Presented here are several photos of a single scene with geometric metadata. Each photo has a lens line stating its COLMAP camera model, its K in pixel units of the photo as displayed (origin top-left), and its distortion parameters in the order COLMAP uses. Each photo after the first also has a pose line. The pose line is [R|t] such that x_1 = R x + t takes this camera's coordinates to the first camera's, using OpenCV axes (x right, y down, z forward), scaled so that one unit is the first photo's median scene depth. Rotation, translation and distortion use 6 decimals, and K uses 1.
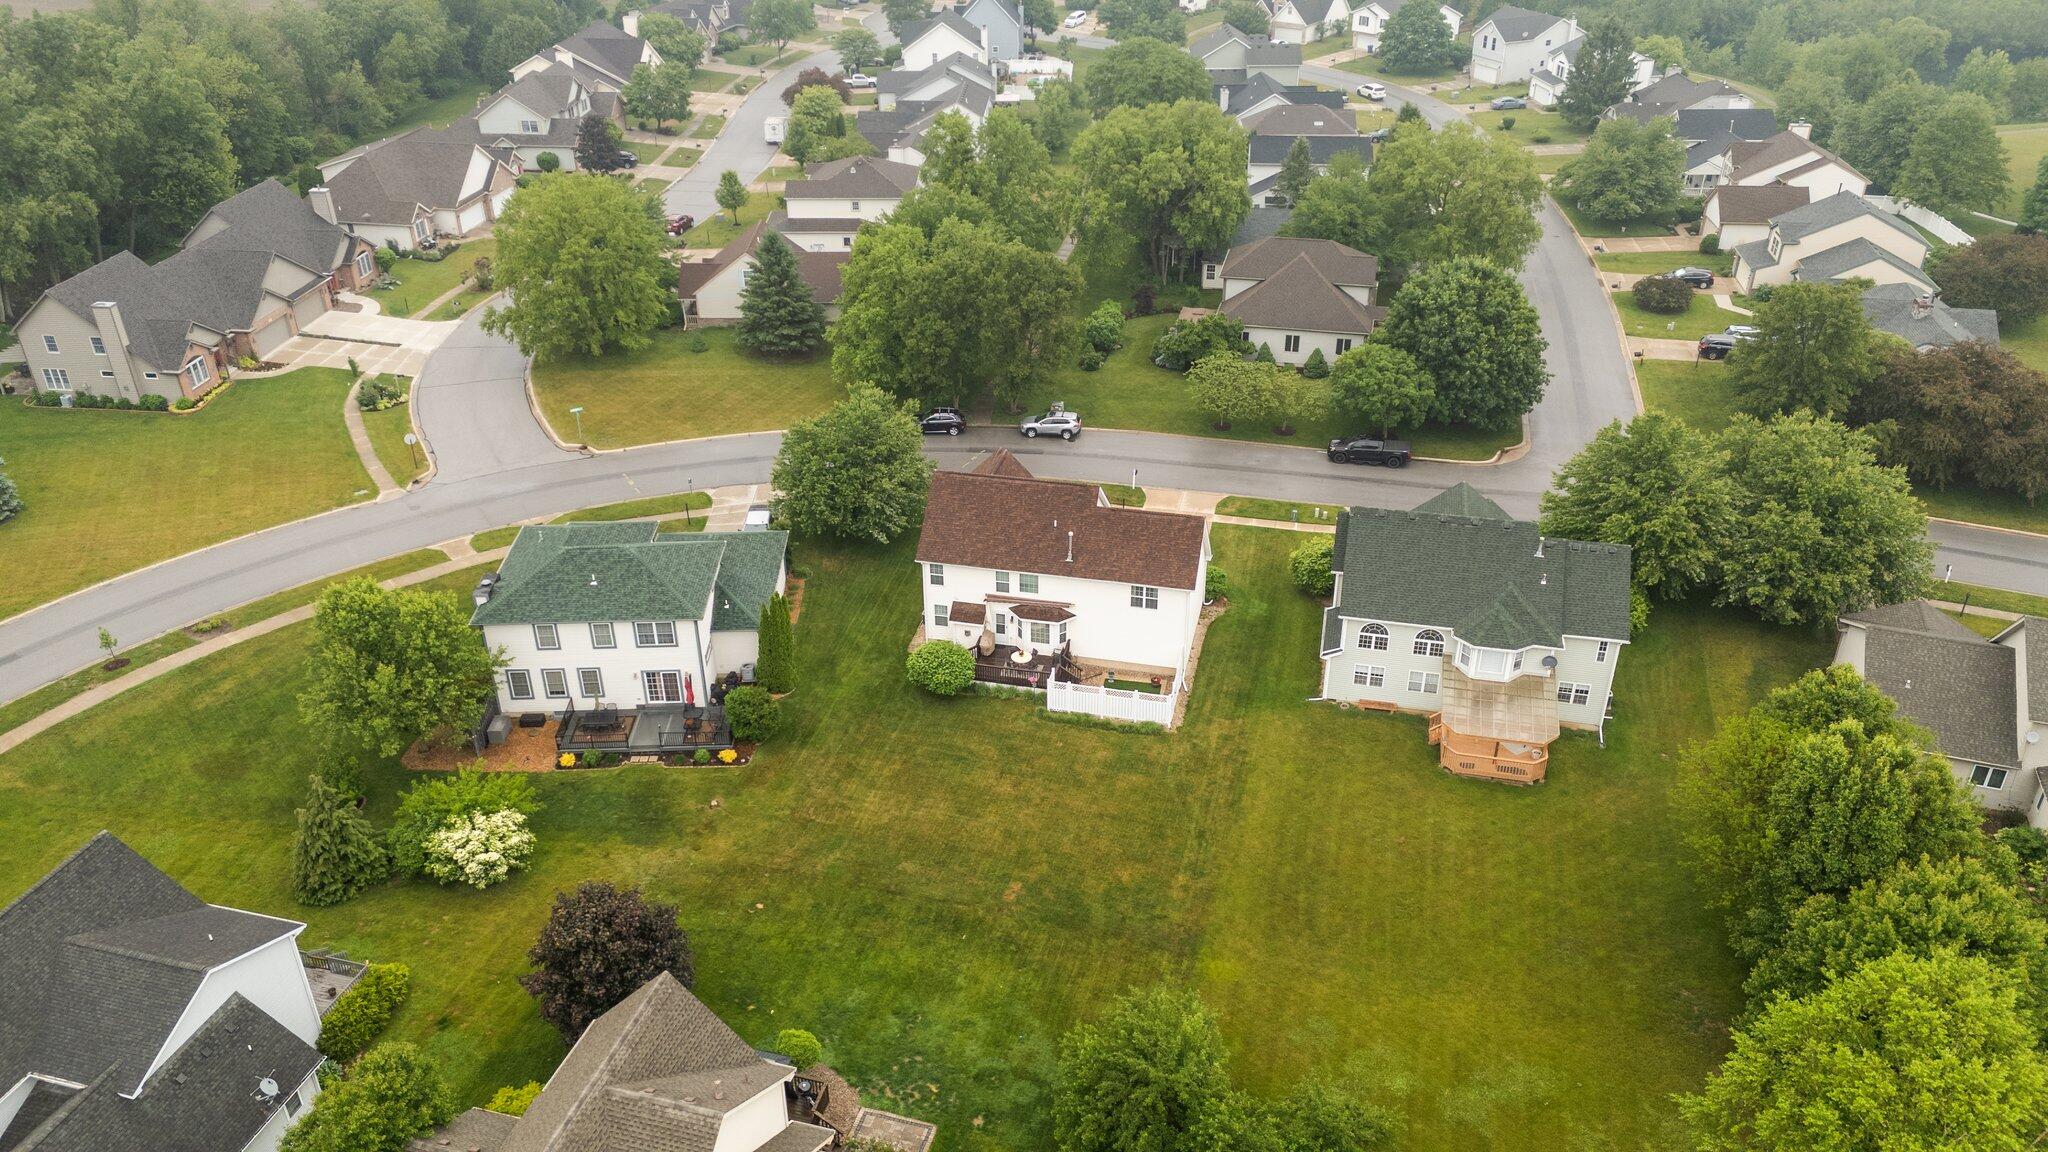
lens RADIAL K [[1504.3, 0, 1028.7], [0, 1504.3, 570.1], [0, 0, 1]] dist [0.102376, -0.121921]
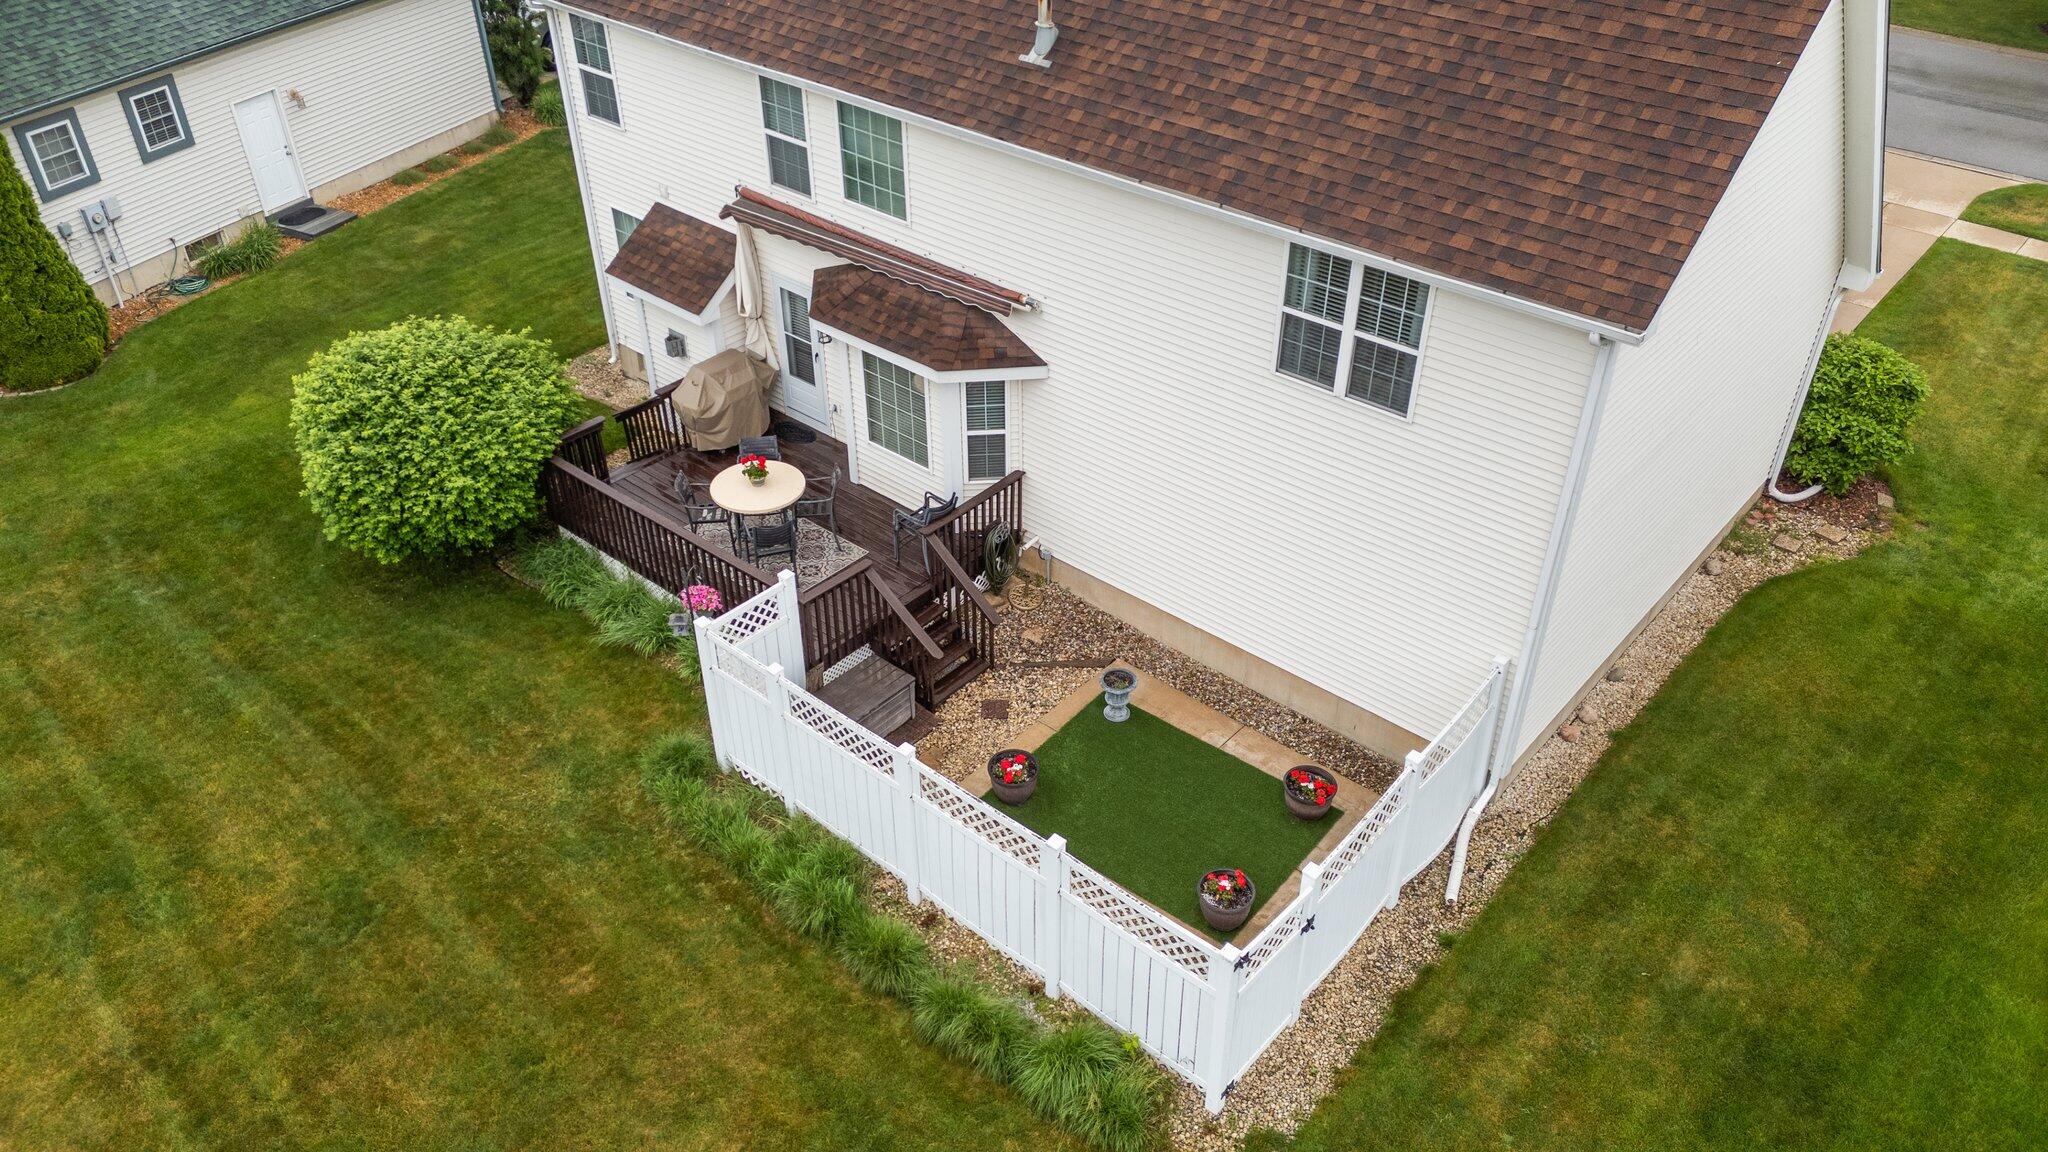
lens RADIAL K [[1506.4, 0, 1026.0], [0, 1506.4, 585.0], [0, 0, 1]] dist [0.099450, -0.113964]
pose [[0.883836, 0.280180, -0.374611, 0.123034], [-0.233346, 0.958111, 0.166049, 0.027067], [0.405443, -0.059346, 0.912192, 0.854910]]
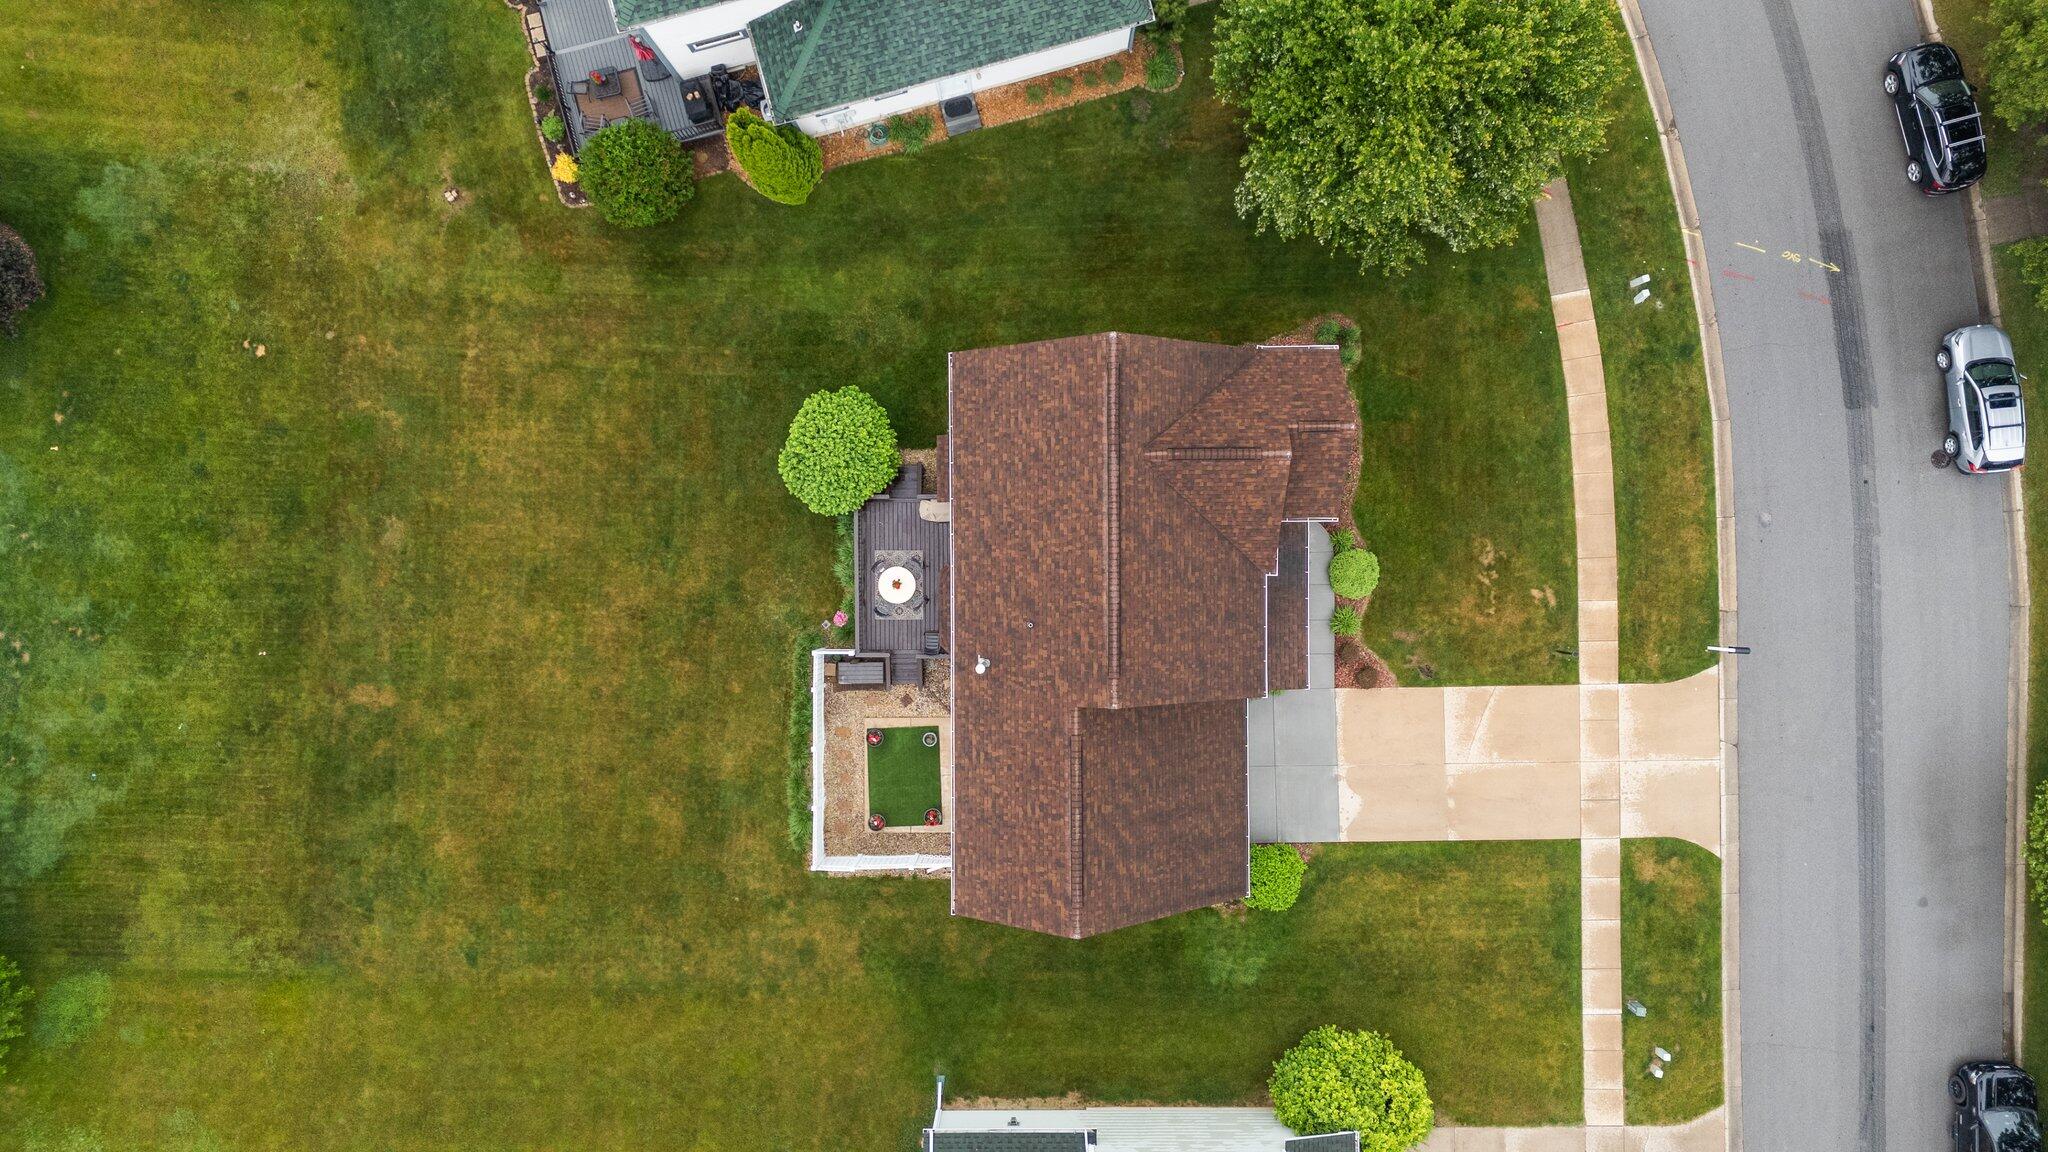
lens RADIAL K [[1504.3, 0, 1028.7], [0, 1504.3, 570.1], [0, 0, 1]] dist [0.102376, -0.121921]
pose [[0.228363, 0.973531, 0.009311, -0.004118], [-0.468109, 0.101410, 0.877833, -0.478310], [0.853654, -0.204823, 0.478877, 0.815717]]
